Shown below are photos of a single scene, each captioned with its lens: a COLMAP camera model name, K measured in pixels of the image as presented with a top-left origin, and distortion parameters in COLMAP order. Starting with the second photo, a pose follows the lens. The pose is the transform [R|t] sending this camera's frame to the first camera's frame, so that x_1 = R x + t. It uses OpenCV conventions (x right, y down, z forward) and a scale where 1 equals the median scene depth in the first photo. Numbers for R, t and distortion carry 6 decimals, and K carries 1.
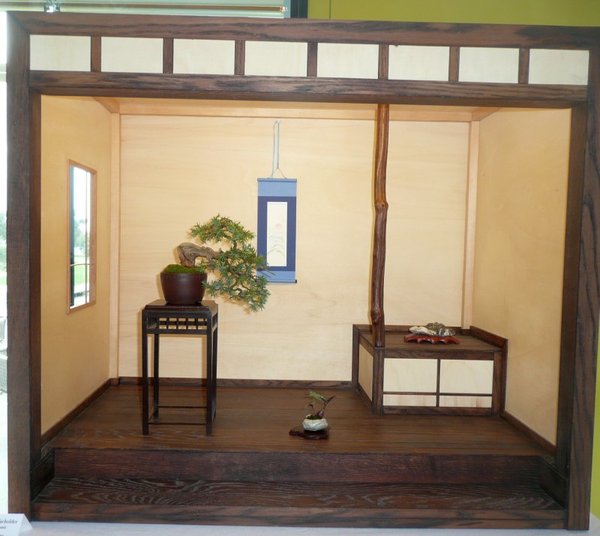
lens RADIAL K [[544.8, 0, 297.4], [0, 544.8, 267.7], [0, 0, 1]] dist [-0.105030, 0.000000]
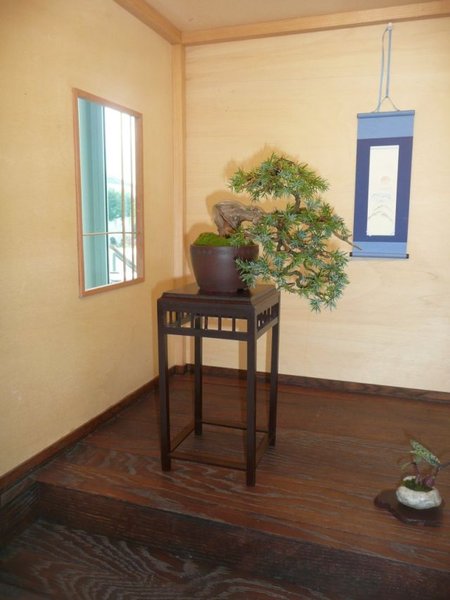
lens RADIAL K [[493.6, 0, 224.5], [0, 493.6, 299.6], [0, 0, 1]] dist [-0.042207, 0.010013]
pose [[0.928171, 0.047009, -0.369172, 0.022035], [-0.000085, 0.992017, 0.126107, -0.000102], [0.372153, -0.117018, 0.920765, 0.427255]]
